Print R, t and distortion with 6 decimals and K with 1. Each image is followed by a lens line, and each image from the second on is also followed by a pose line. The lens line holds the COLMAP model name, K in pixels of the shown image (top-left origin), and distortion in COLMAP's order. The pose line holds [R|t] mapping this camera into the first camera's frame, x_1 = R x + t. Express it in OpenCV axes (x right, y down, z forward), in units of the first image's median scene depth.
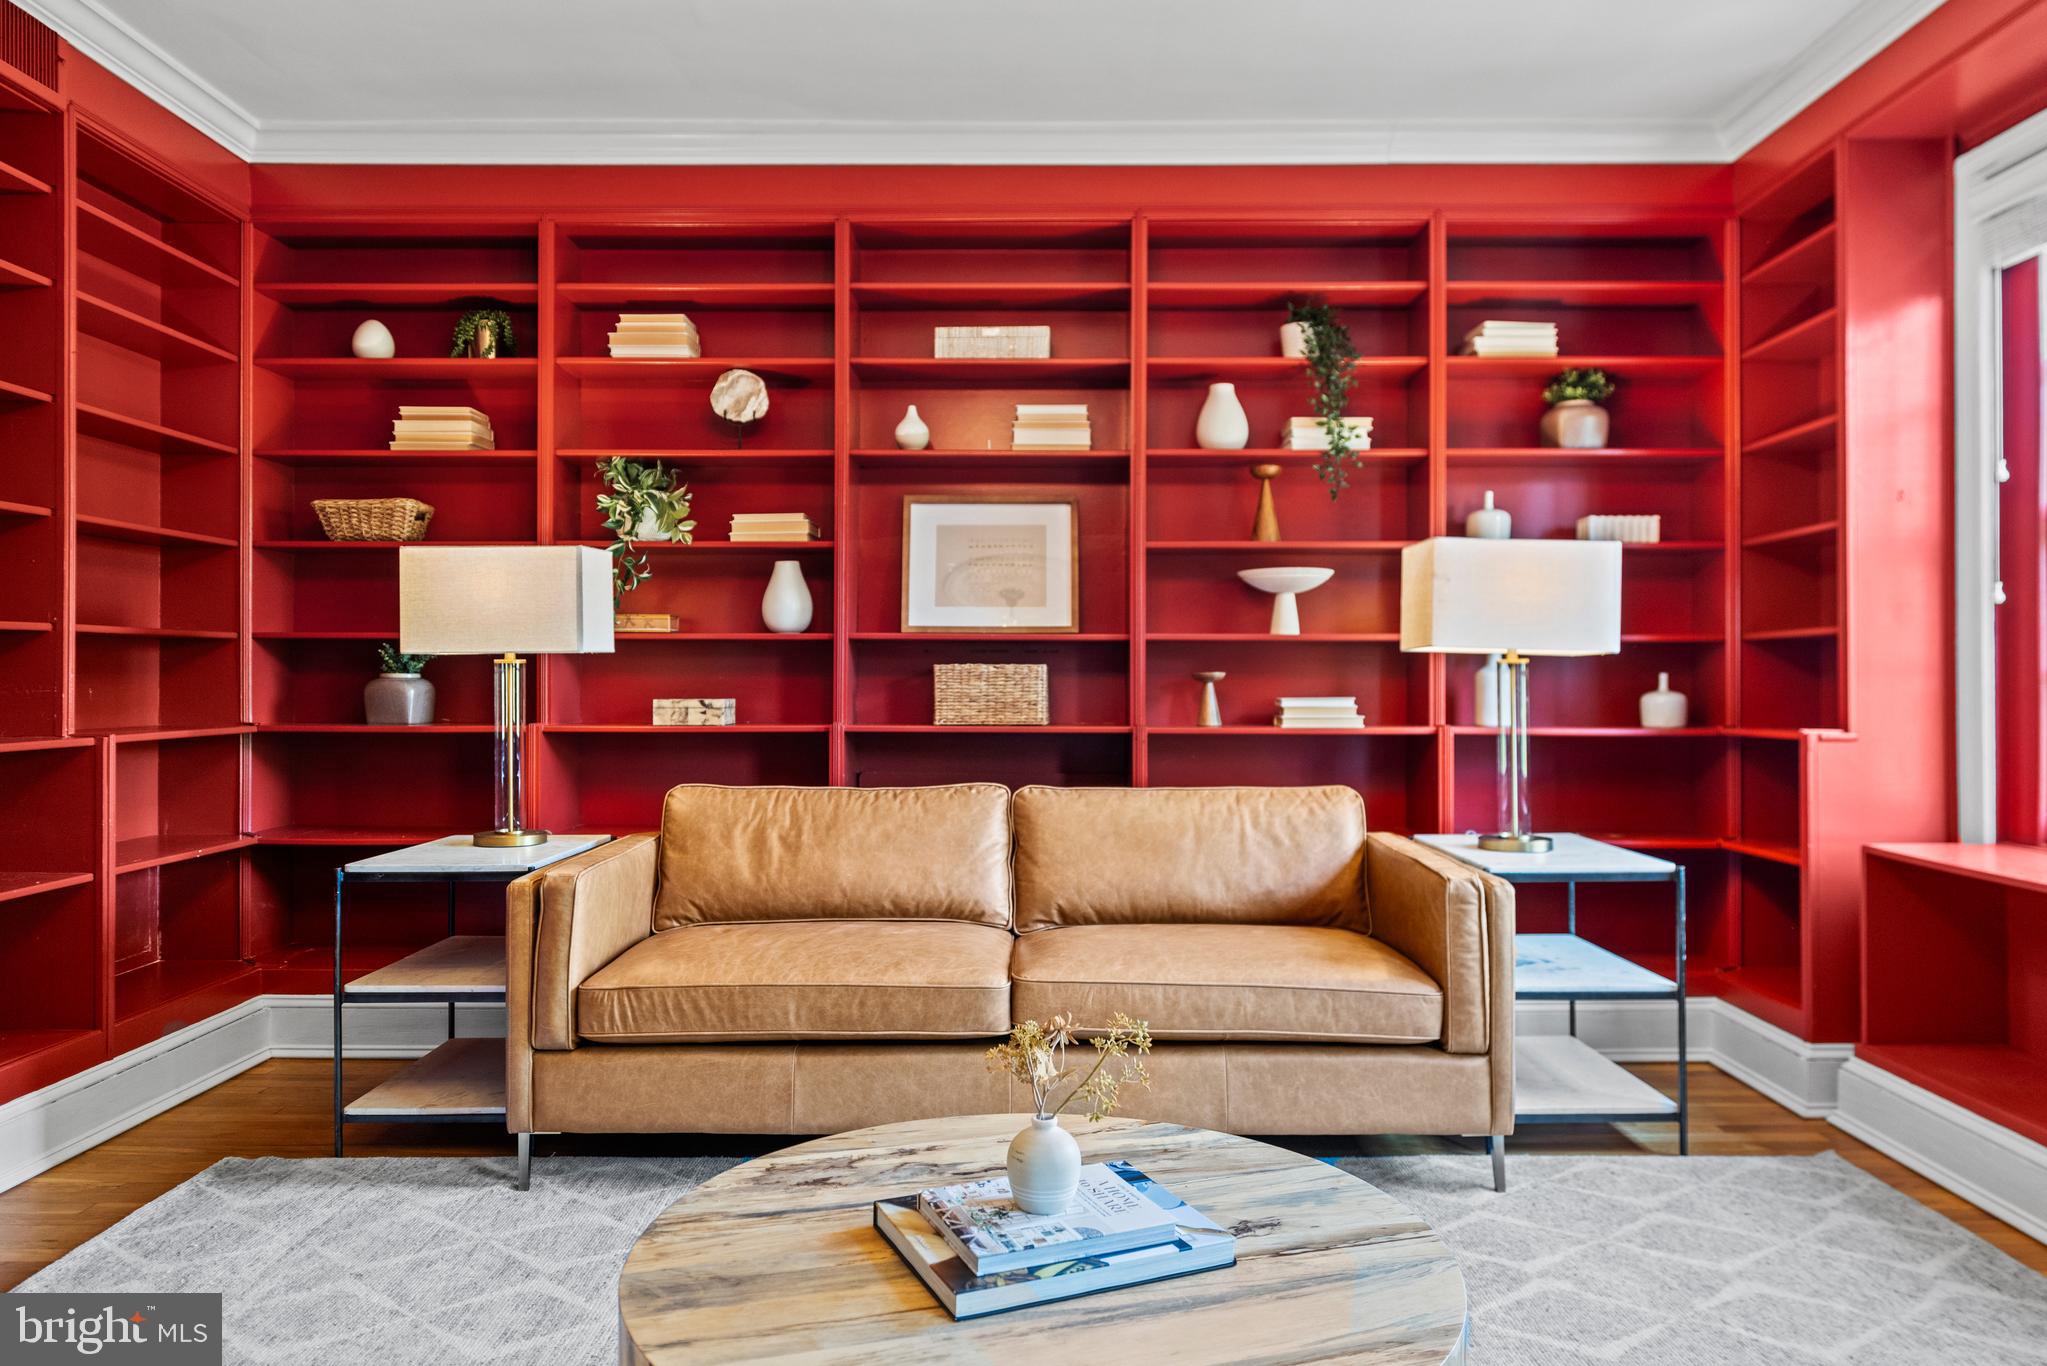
lens RADIAL K [[1375.7, 0, 1015.7], [0, 1375.7, 678.7], [0, 0, 1]] dist [0.005603, -0.001674]
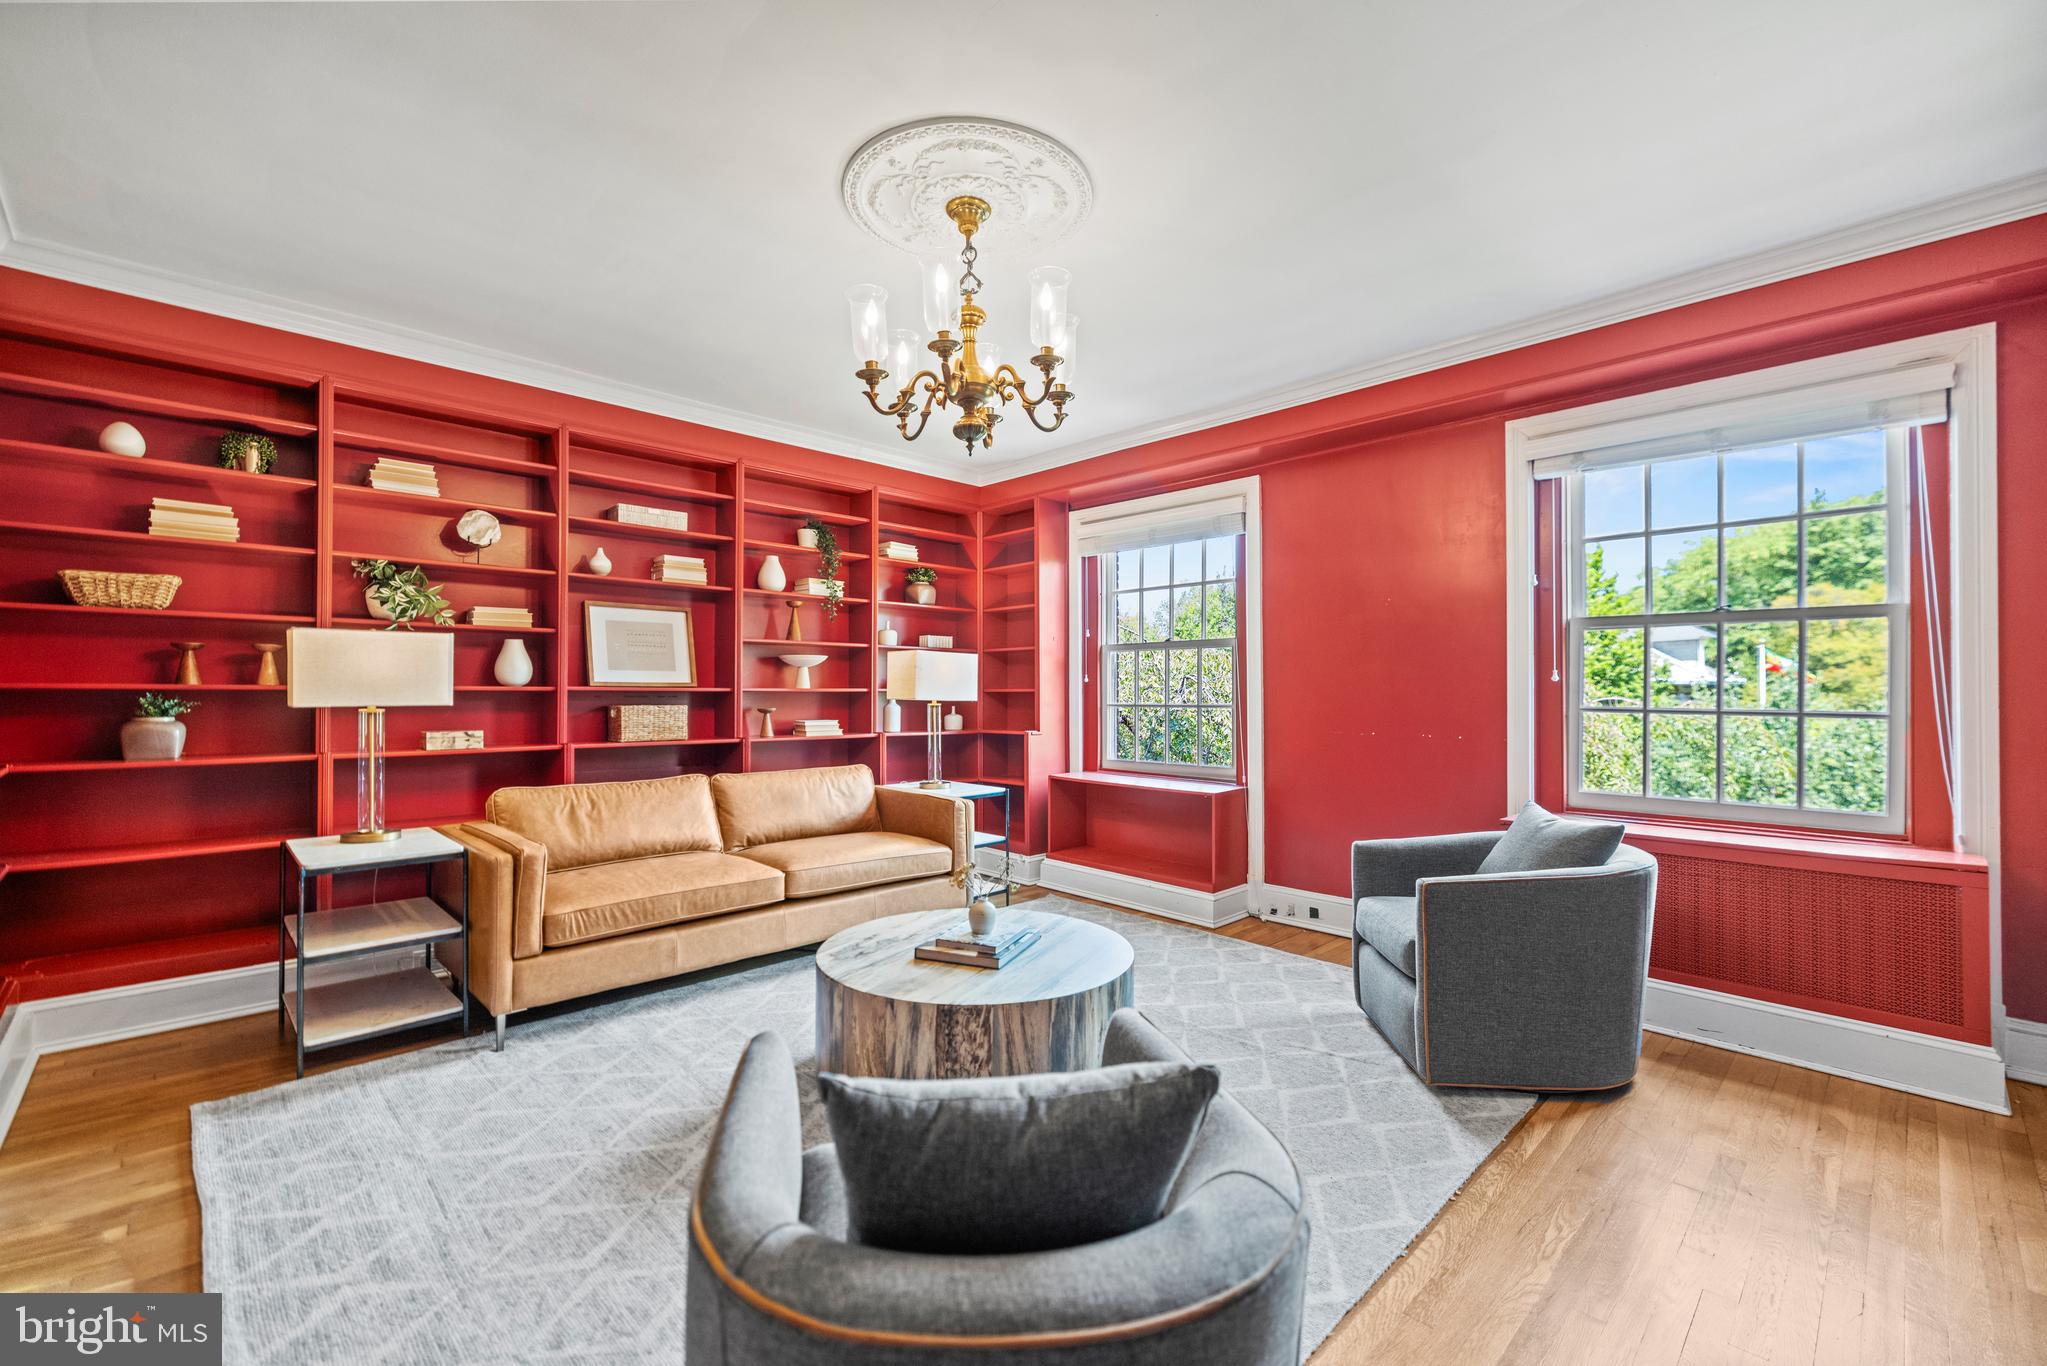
lens RADIAL K [[872.2, 0, 1021.2], [0, 872.2, 687.6], [0, 0, 1]] dist [-0.000123, 0.001407]
pose [[0.706472, 0.003891, 0.707730, -0.504225], [-0.002631, 0.999992, -0.002873, -0.033427], [-0.707736, 0.000168, 0.706477, -0.098025]]
